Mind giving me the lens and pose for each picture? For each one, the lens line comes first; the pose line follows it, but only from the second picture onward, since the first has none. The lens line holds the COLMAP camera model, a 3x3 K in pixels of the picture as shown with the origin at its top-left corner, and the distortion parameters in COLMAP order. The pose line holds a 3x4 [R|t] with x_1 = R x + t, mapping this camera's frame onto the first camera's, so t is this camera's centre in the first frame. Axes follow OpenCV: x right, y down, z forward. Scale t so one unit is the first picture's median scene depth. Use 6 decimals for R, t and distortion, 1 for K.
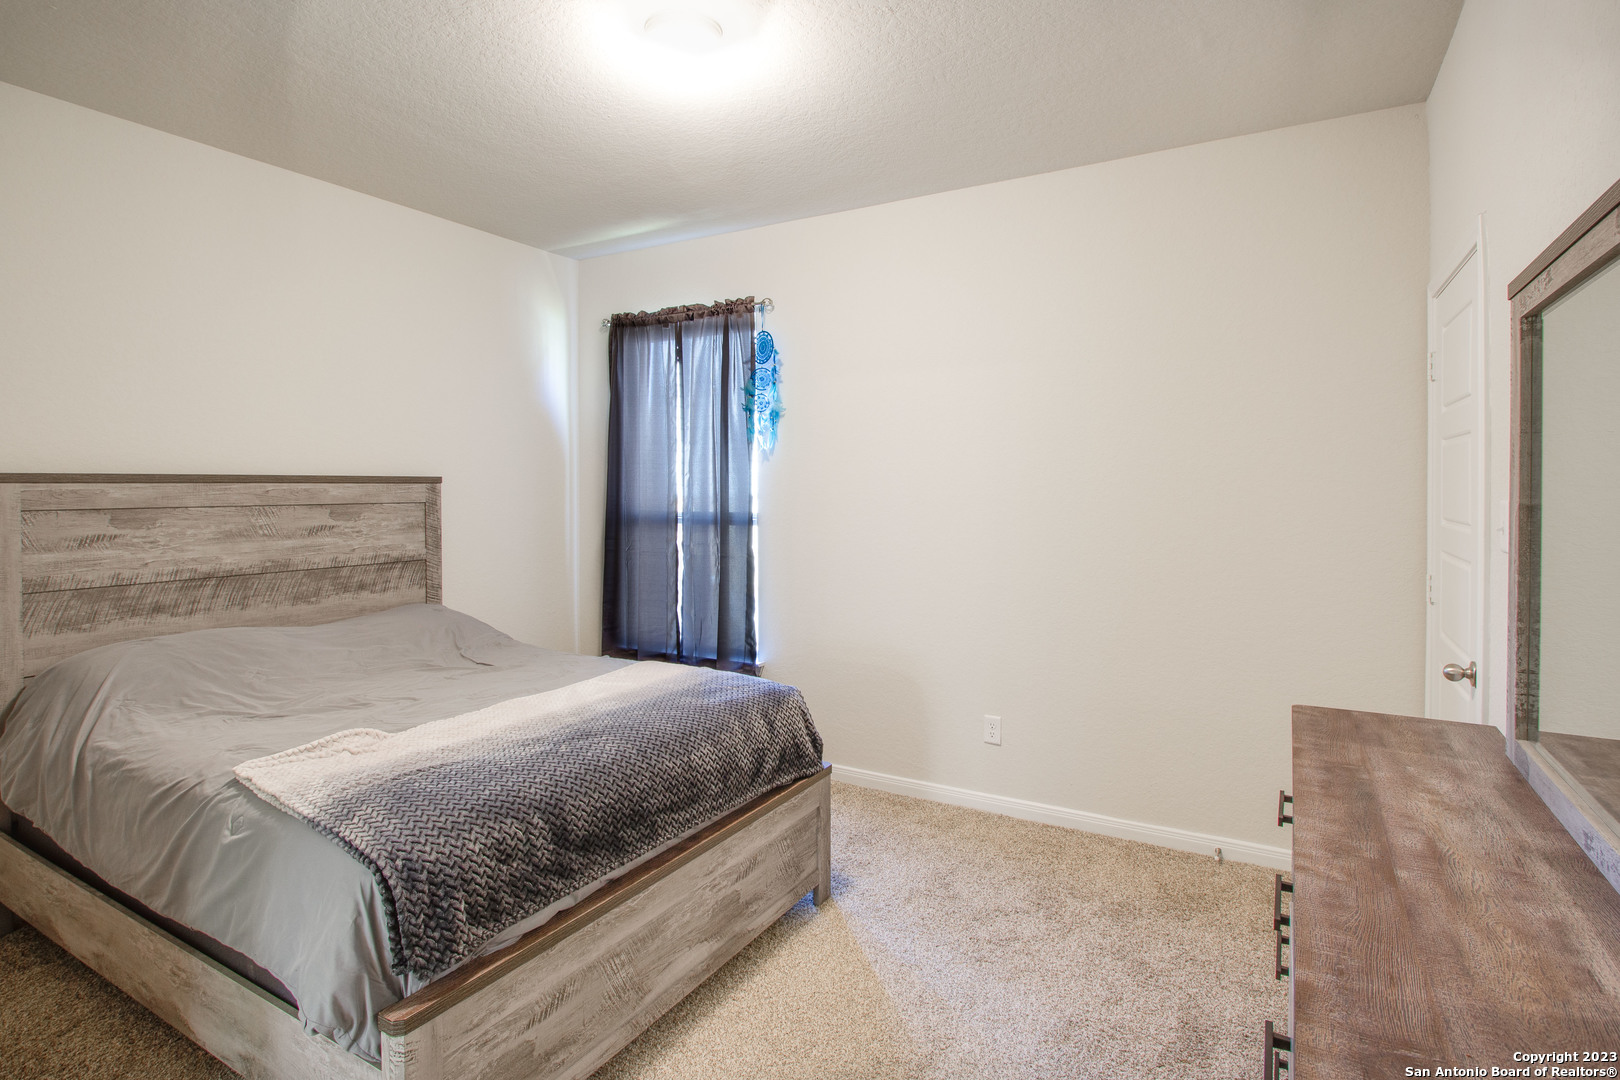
lens RADIAL K [[831.7, 0, 811.3], [0, 831.7, 483.6], [0, 0, 1]] dist [-0.038824, 0.000946]
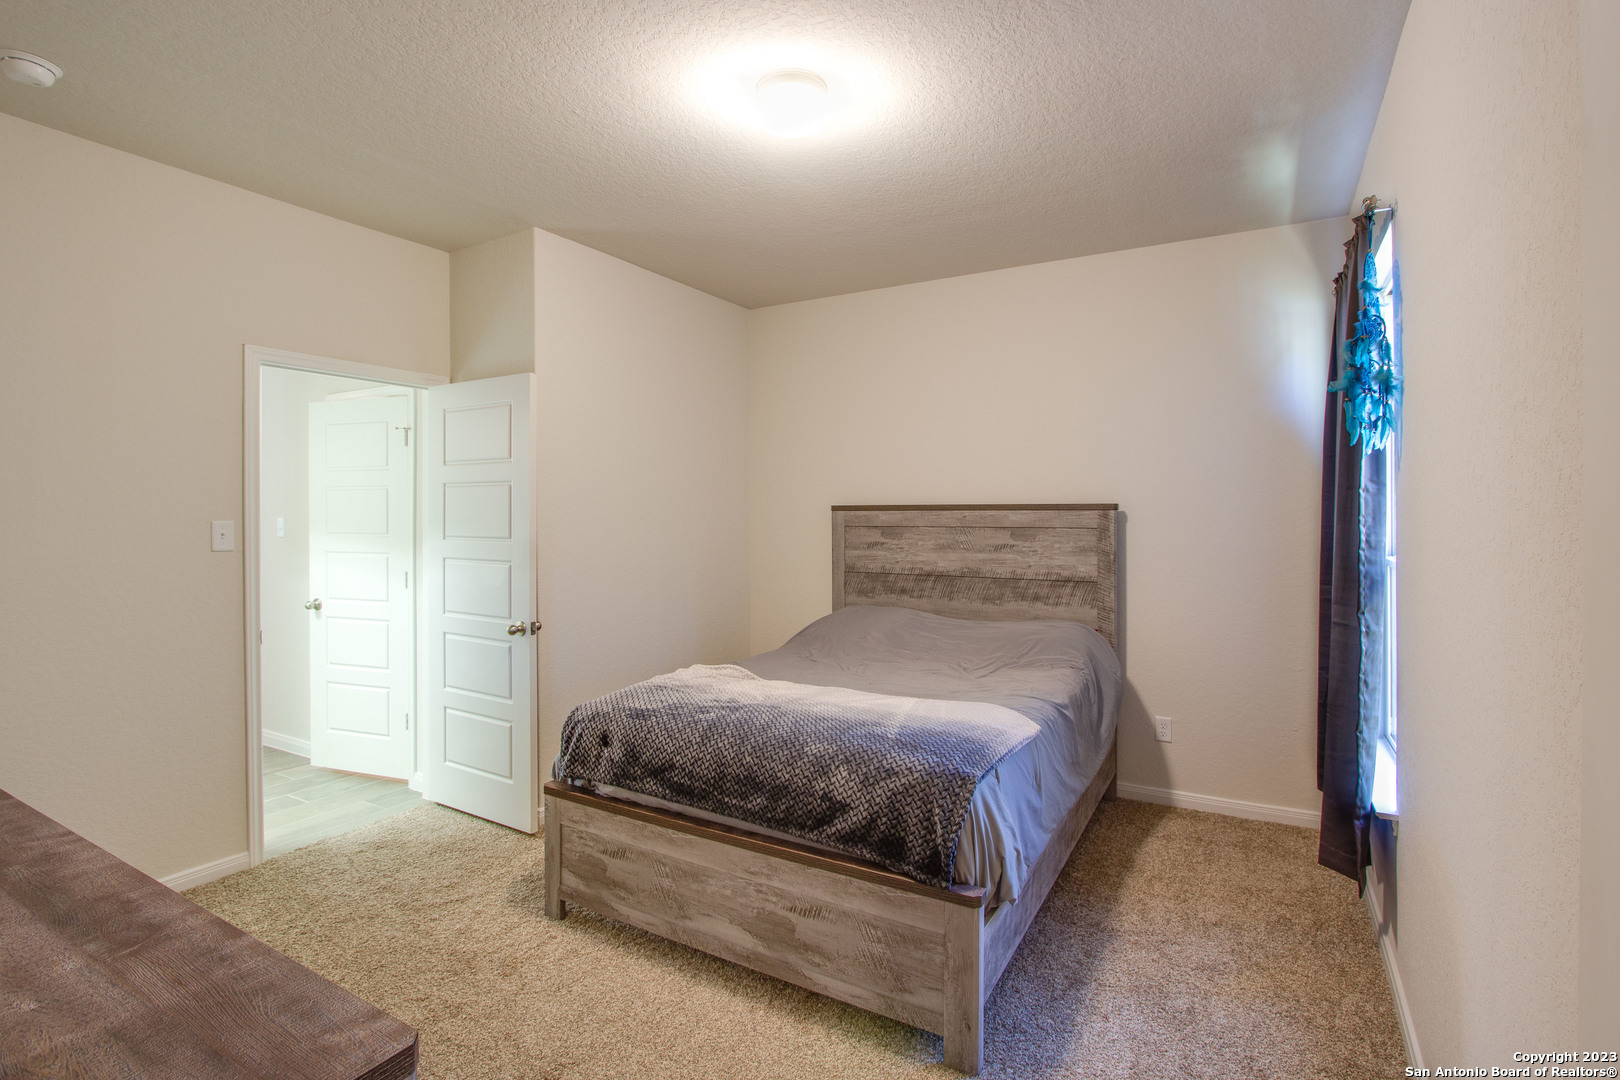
lens RADIAL K [[771.6, 0, 810.0], [0, 771.6, 505.2], [0, 0, 1]] dist [-0.000155, -0.000004]
pose [[-0.012652, -0.003574, -0.999914, 0.624883], [0.006157, 0.999974, -0.003652, -0.006349], [0.999901, -0.006203, -0.012629, 0.760733]]
